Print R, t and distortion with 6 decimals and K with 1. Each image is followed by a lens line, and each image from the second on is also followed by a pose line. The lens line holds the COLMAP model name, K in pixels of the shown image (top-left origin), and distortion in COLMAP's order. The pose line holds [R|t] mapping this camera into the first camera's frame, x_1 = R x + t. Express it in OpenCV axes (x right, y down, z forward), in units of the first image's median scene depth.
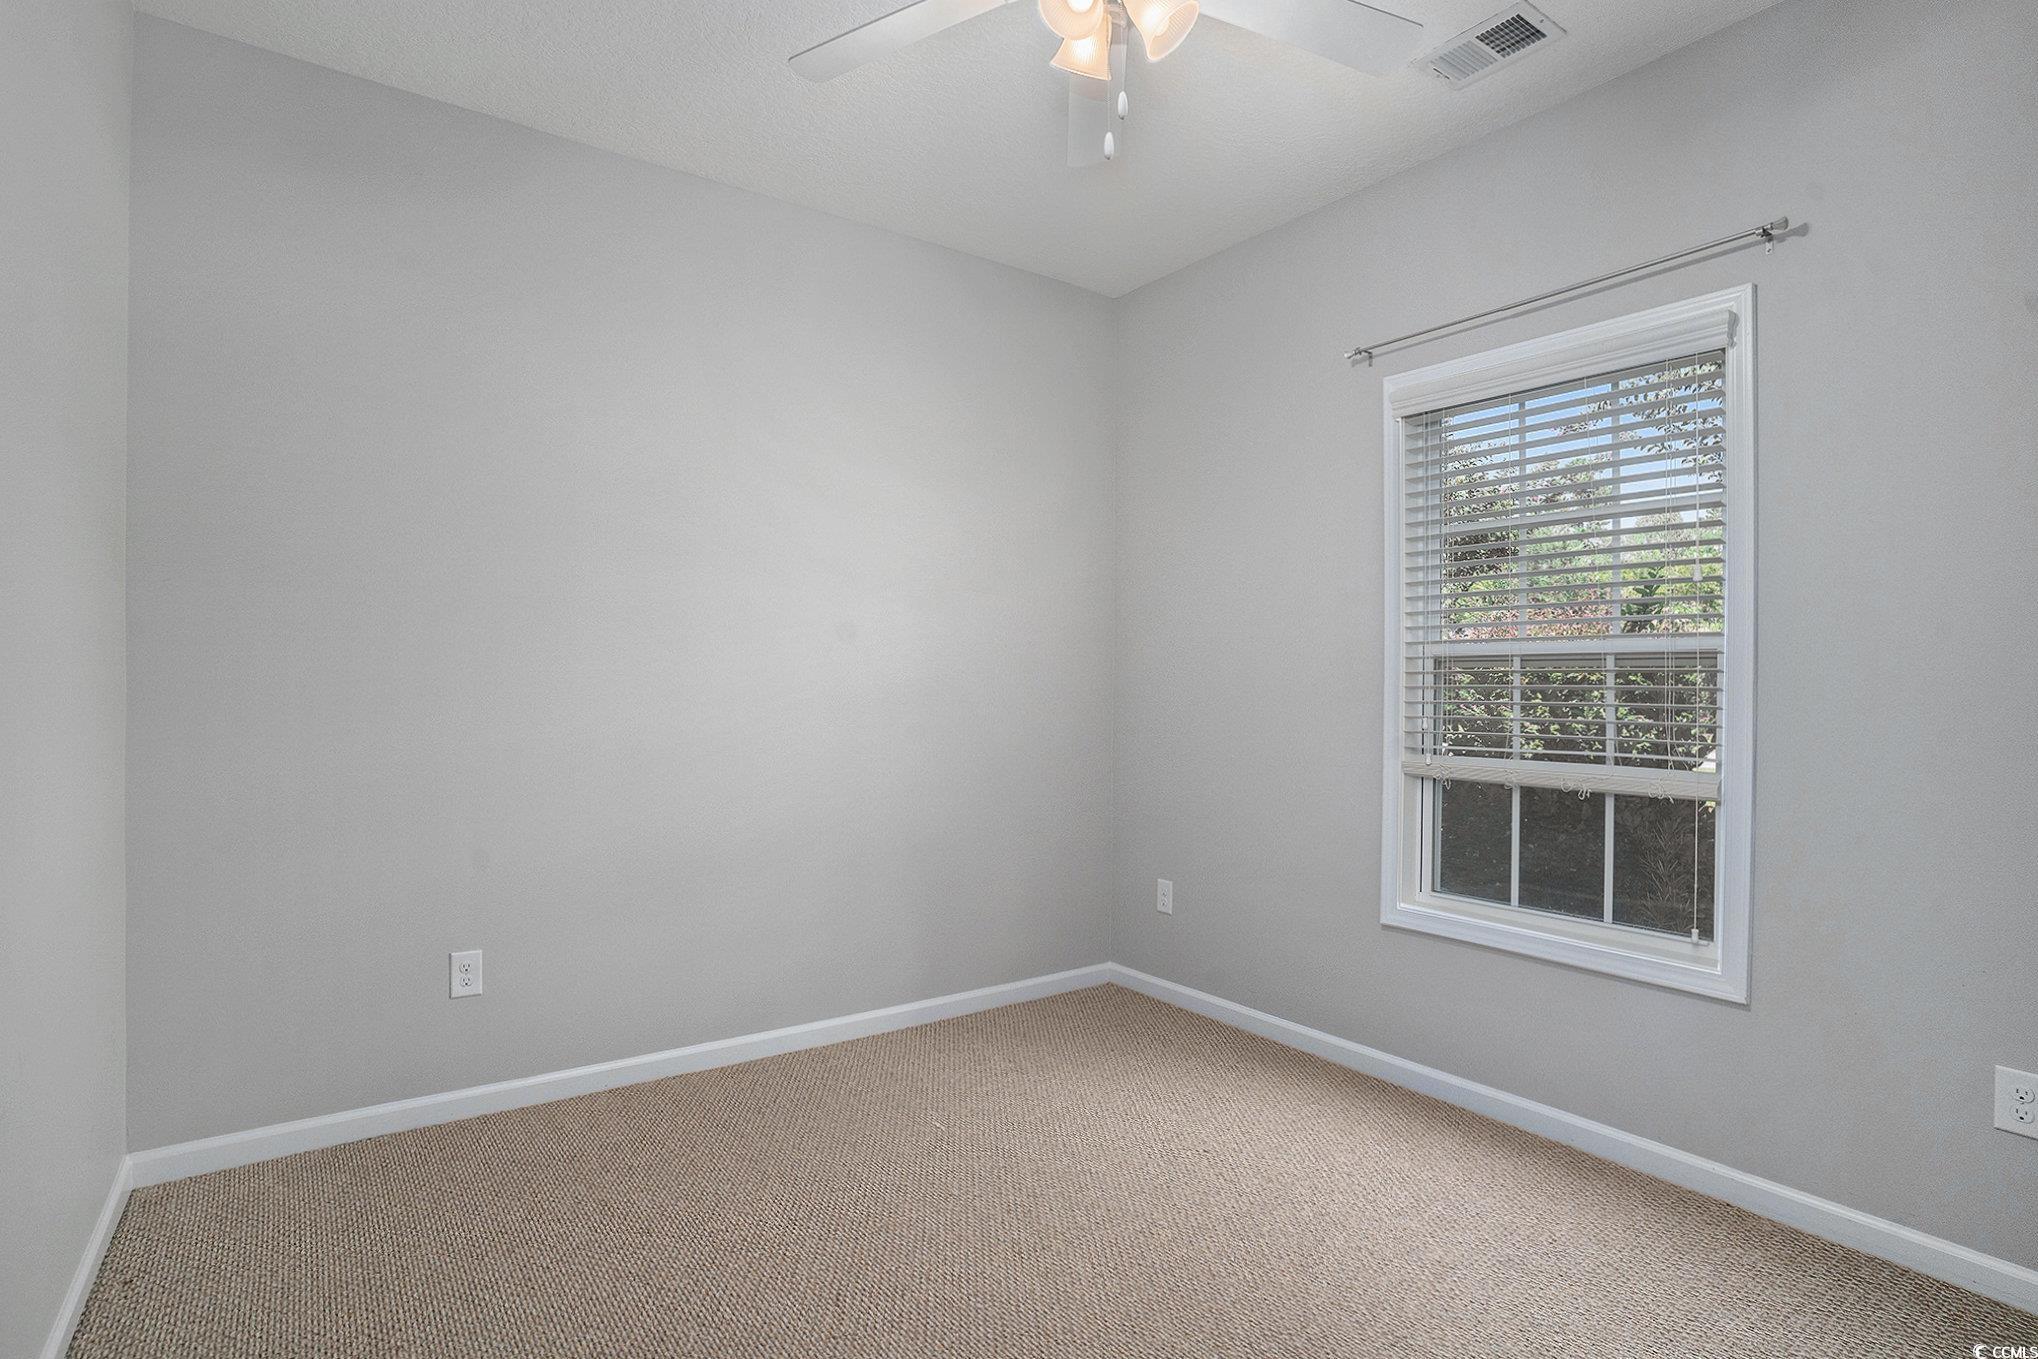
lens RADIAL K [[1038.3, 0, 1019.0], [0, 1038.3, 679.5], [0, 0, 1]] dist [-0.079864, 0.042543]
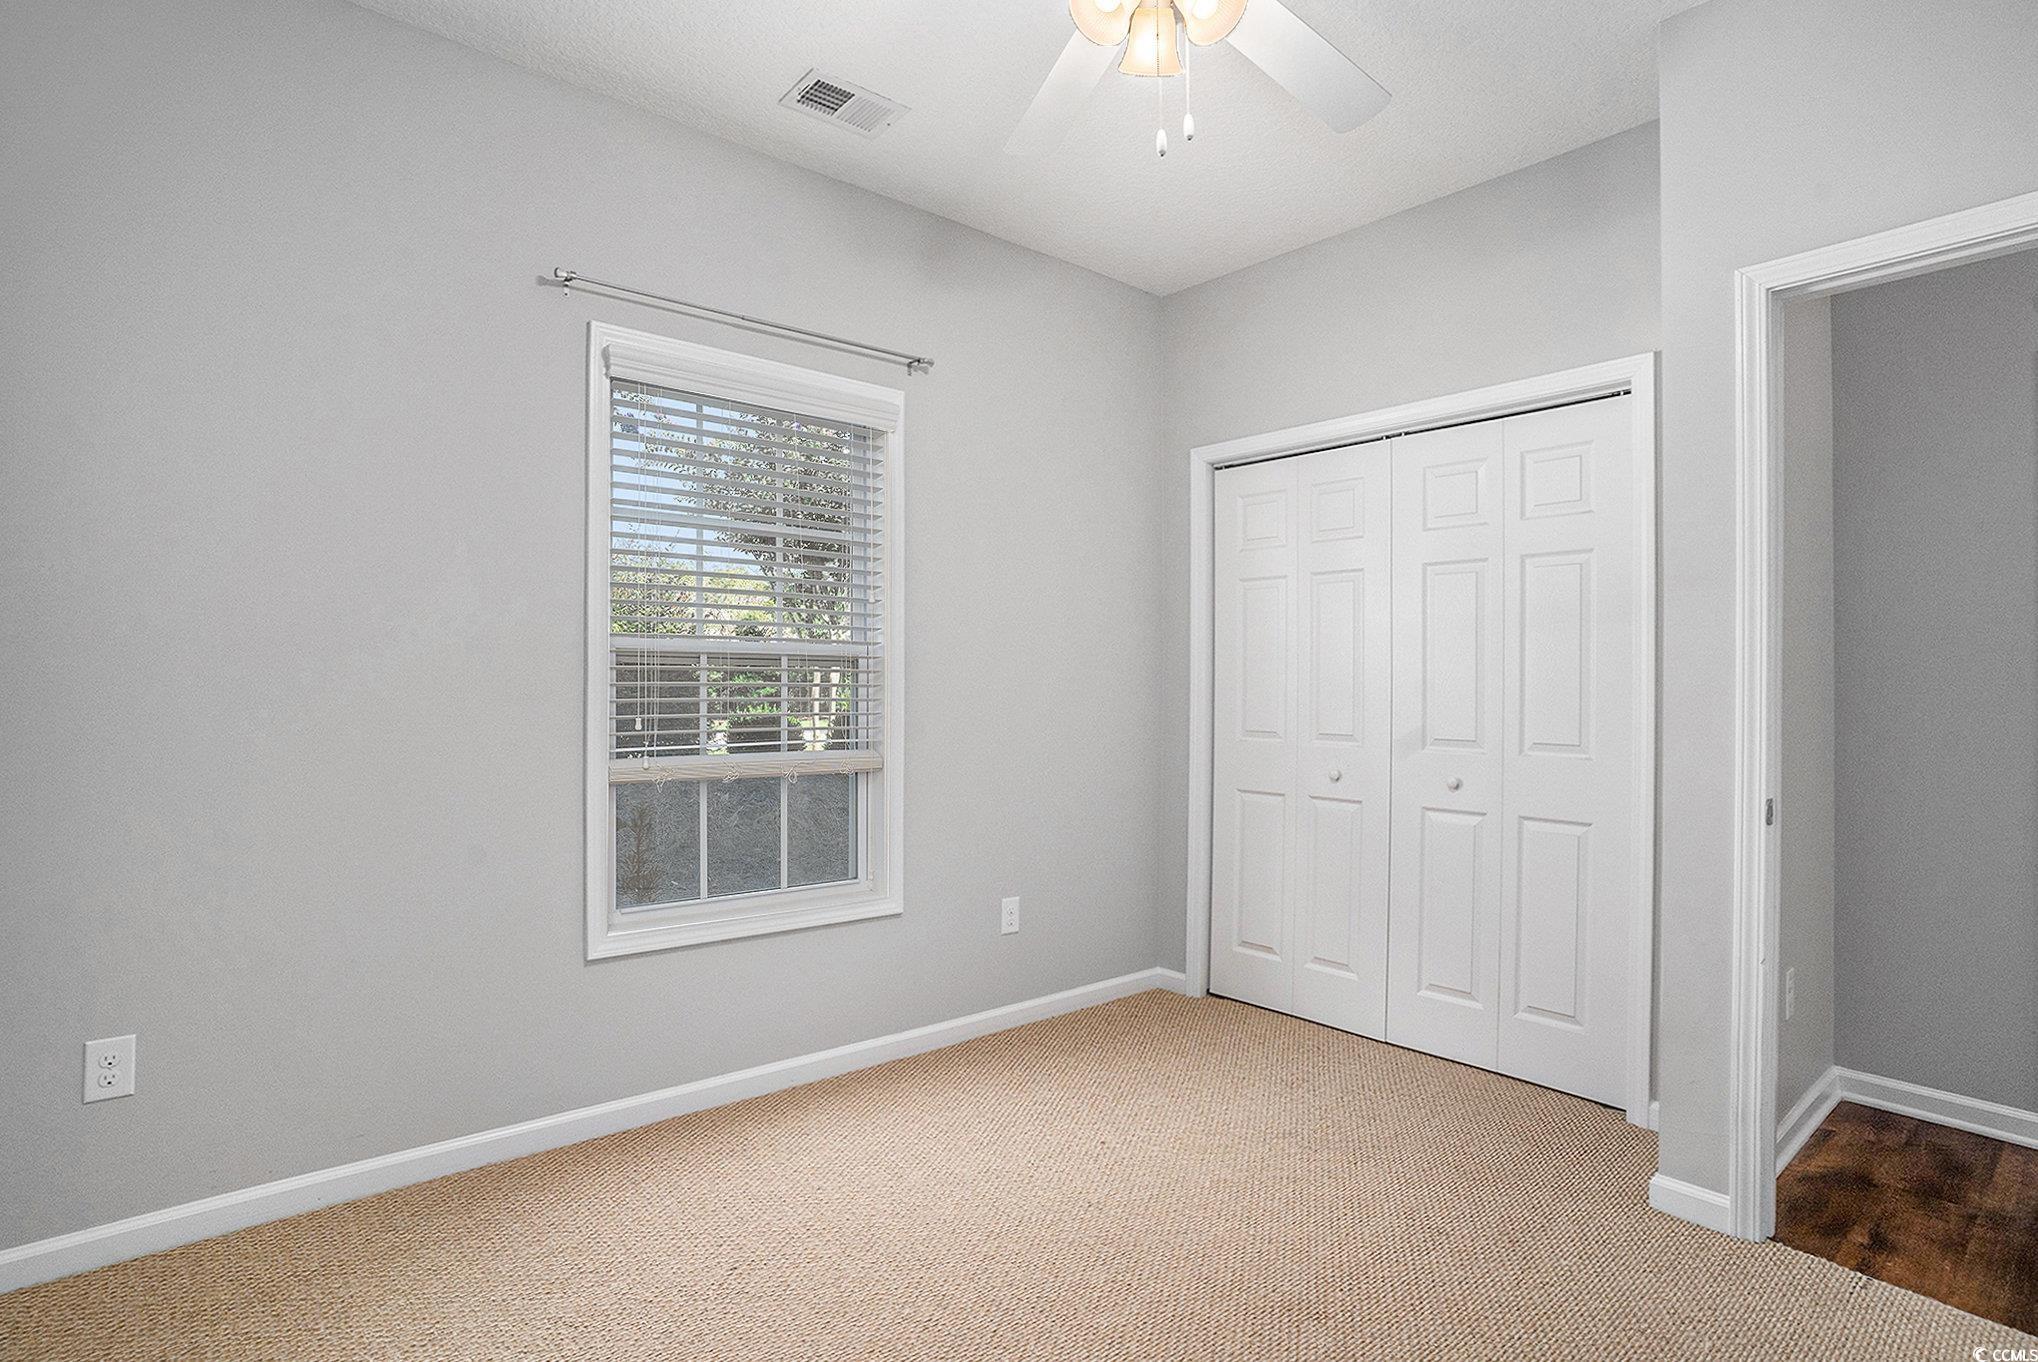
lens RADIAL K [[1026.3, 0, 1028.4], [0, 1026.3, 671.8], [0, 0, 1]] dist [-0.069218, 0.031692]
pose [[-0.071673, 0.007851, 0.997397, -0.558437], [-0.013367, 0.999872, -0.008831, 0.000264], [-0.997339, -0.013965, -0.071559, 0.756541]]
